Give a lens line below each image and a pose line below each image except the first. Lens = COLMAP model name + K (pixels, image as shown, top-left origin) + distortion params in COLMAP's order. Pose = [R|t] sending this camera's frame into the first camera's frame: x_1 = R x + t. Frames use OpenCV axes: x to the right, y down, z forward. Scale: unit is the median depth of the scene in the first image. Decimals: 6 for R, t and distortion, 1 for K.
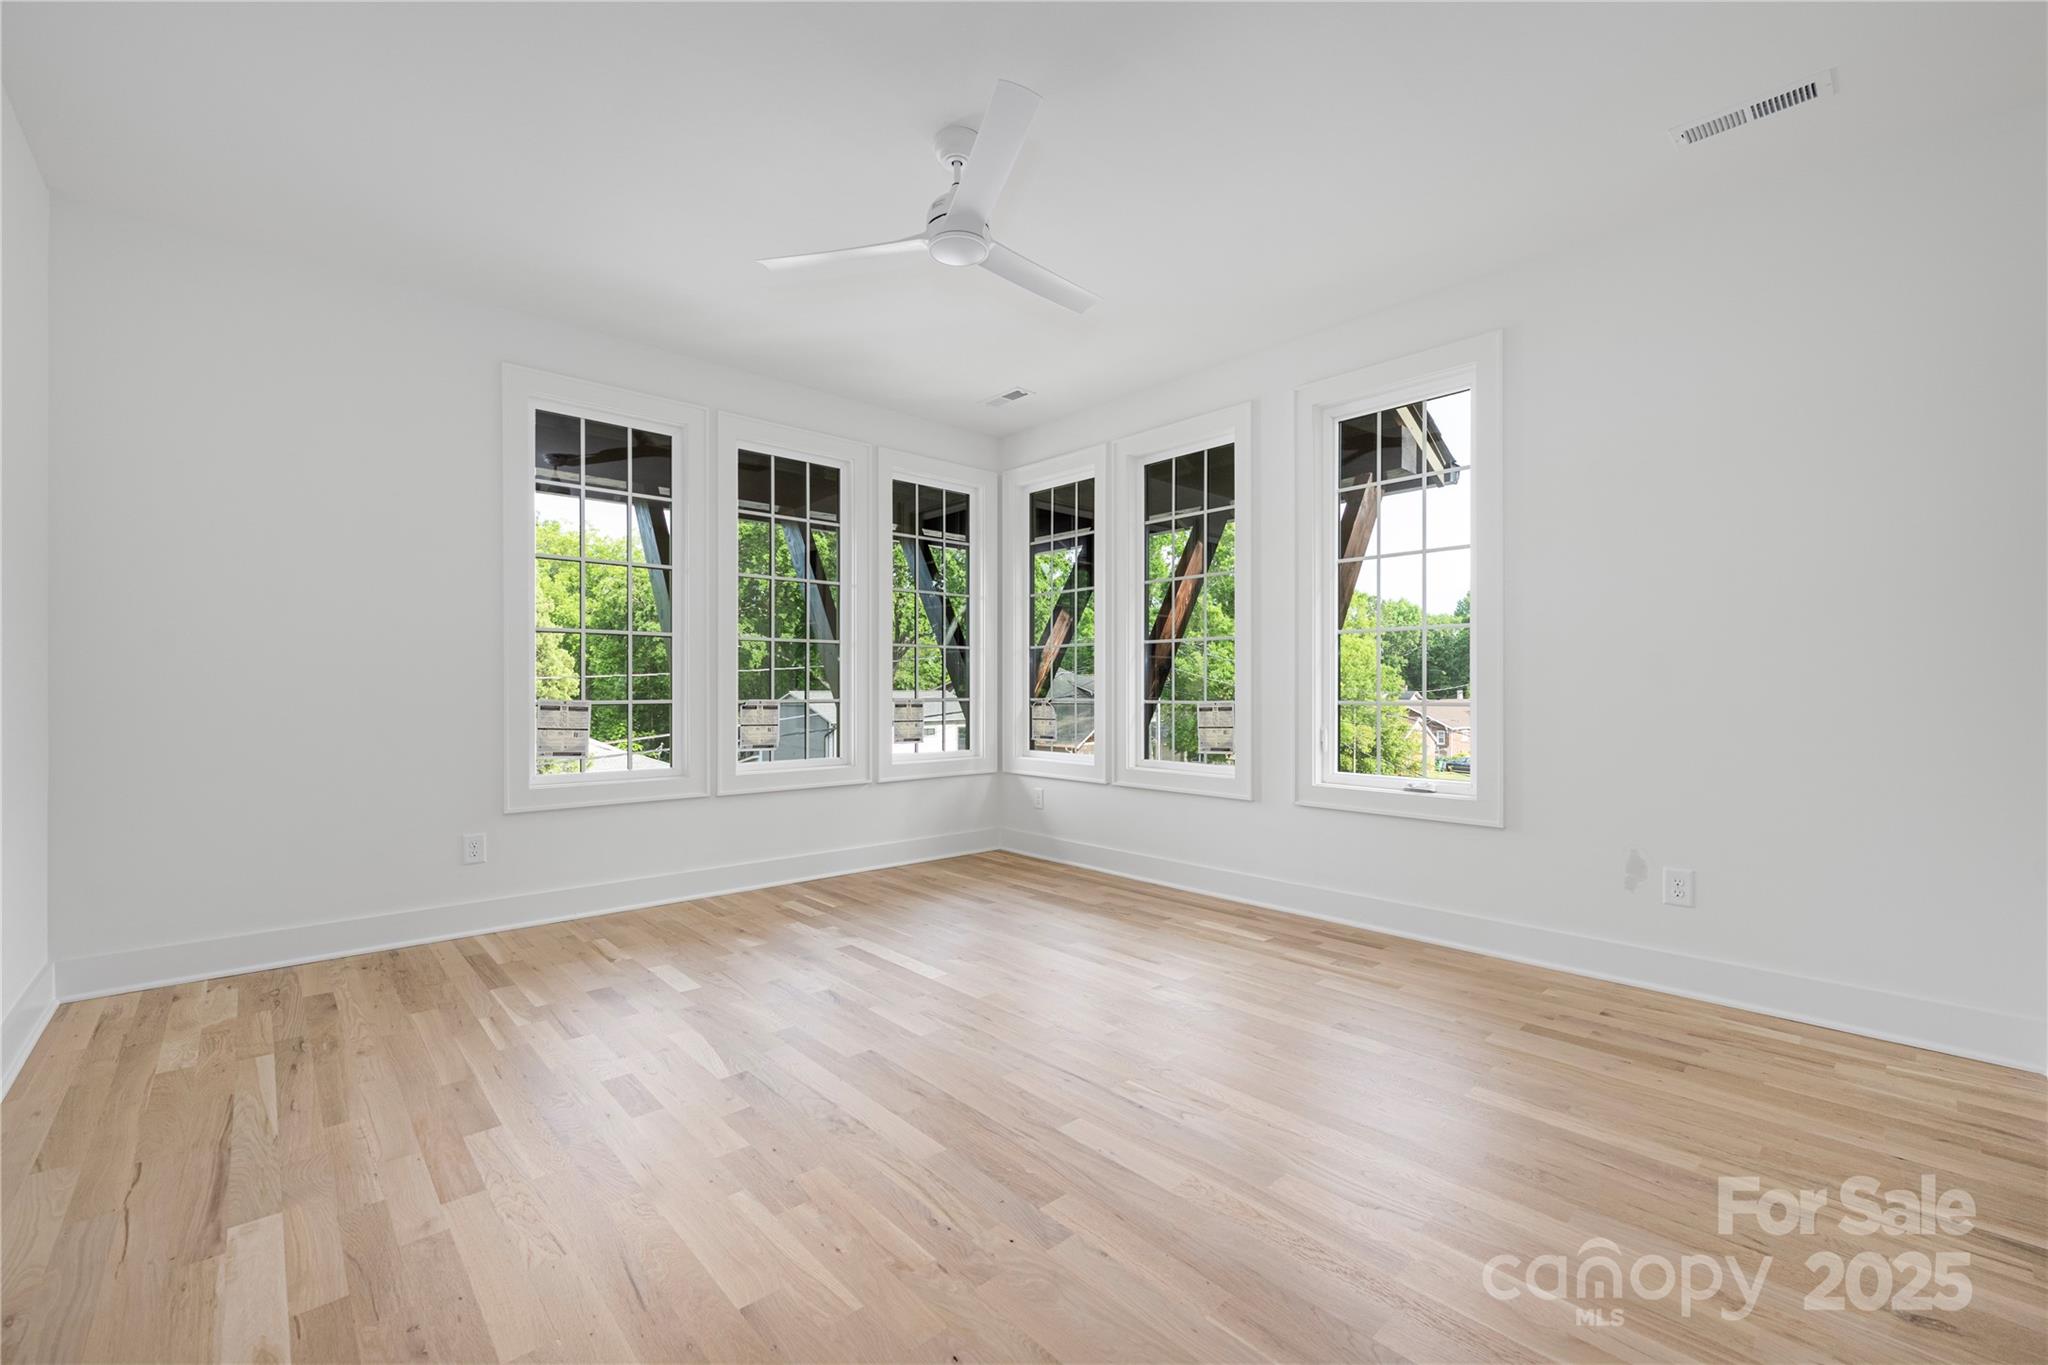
lens RADIAL K [[845.8, 0, 1011.1], [0, 845.8, 692.6], [0, 0, 1]] dist [-0.010780, -0.000148]
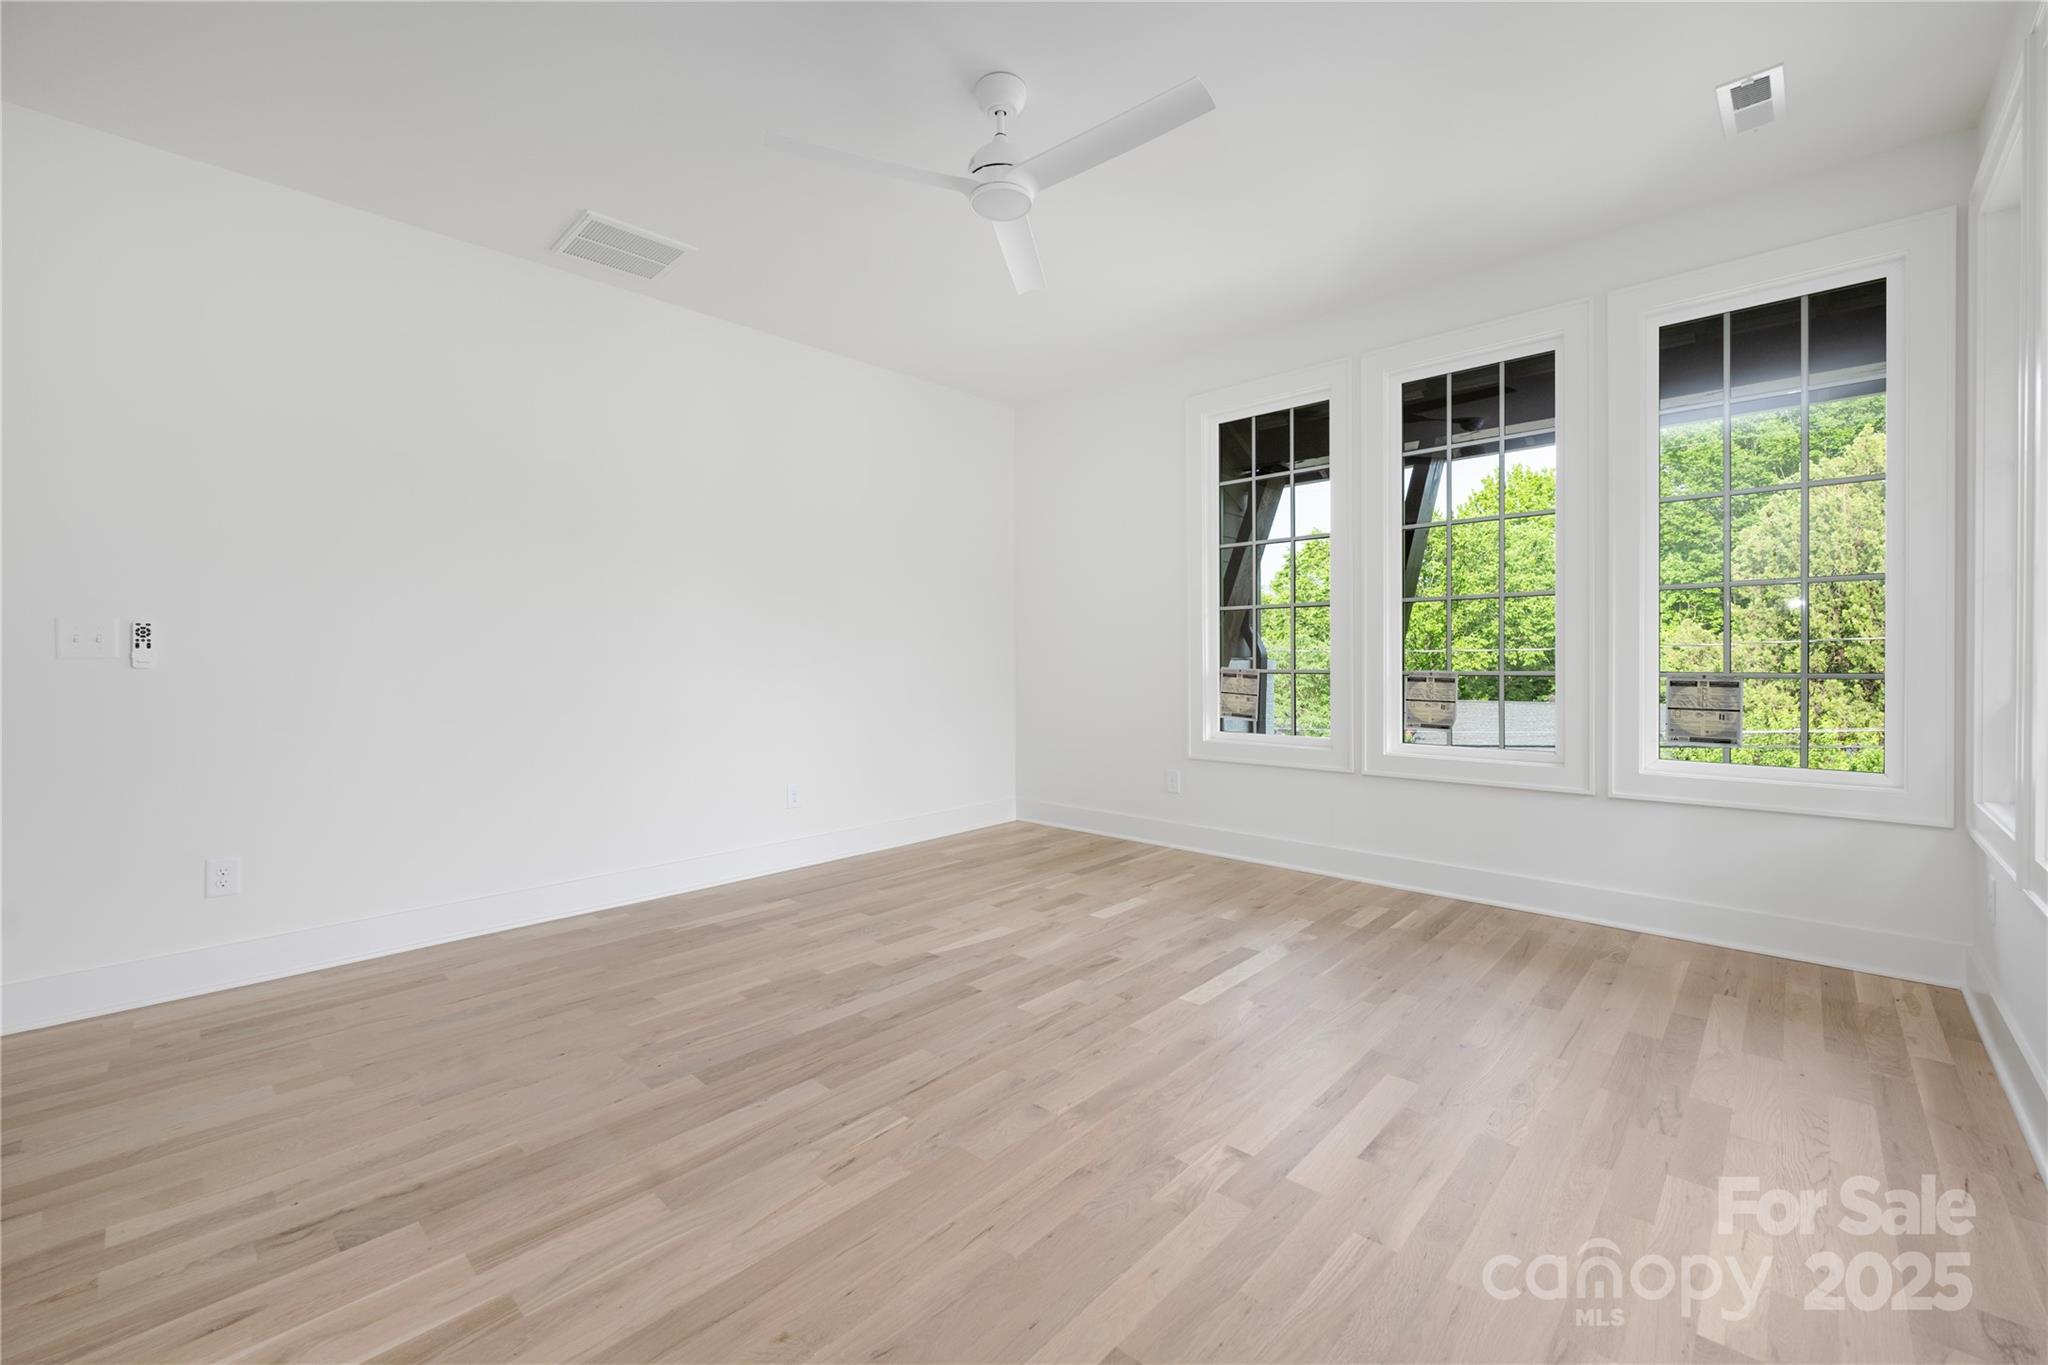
lens RADIAL K [[832.2, 0, 1022.7], [0, 832.2, 653.8], [0, 0, 1]] dist [0.010409, 0.000082]
pose [[0.081611, -0.007338, -0.996637, 0.644380], [0.003517, 0.999969, -0.007074, -0.005009], [0.996658, -0.002928, 0.081634, 0.673583]]
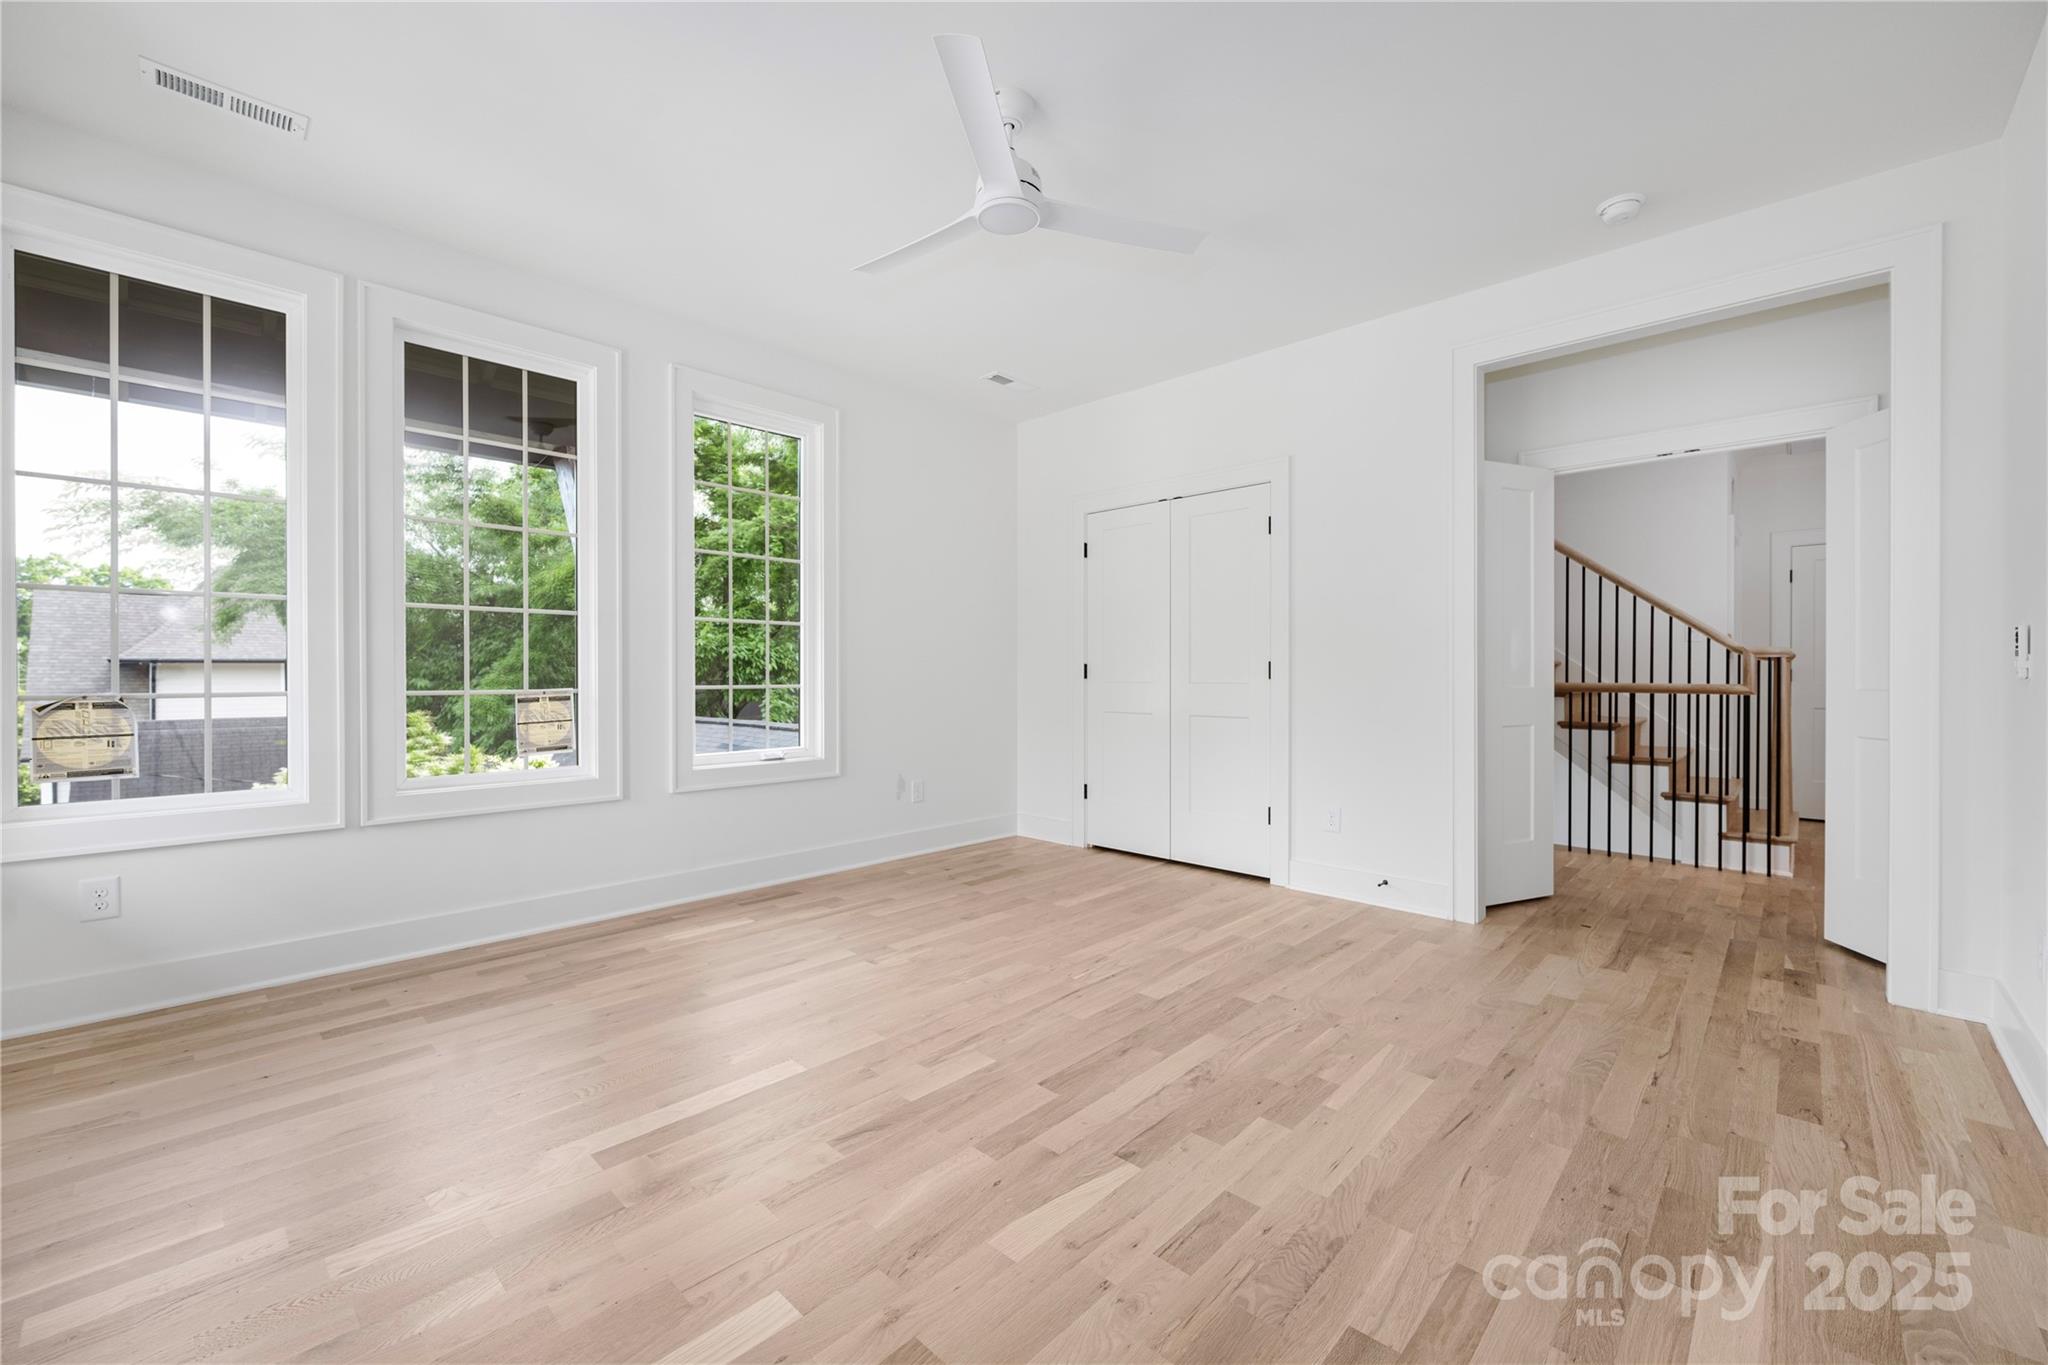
lens RADIAL K [[824.9, 0, 1015.0], [0, 824.9, 681.2], [0, 0, 1]] dist [-0.004116, 0.000084]
pose [[-0.071925, -0.011449, 0.997344, -0.715163], [0.002019, 0.999930, 0.011624, -0.007337], [-0.997408, 0.002850, -0.071897, 0.757270]]
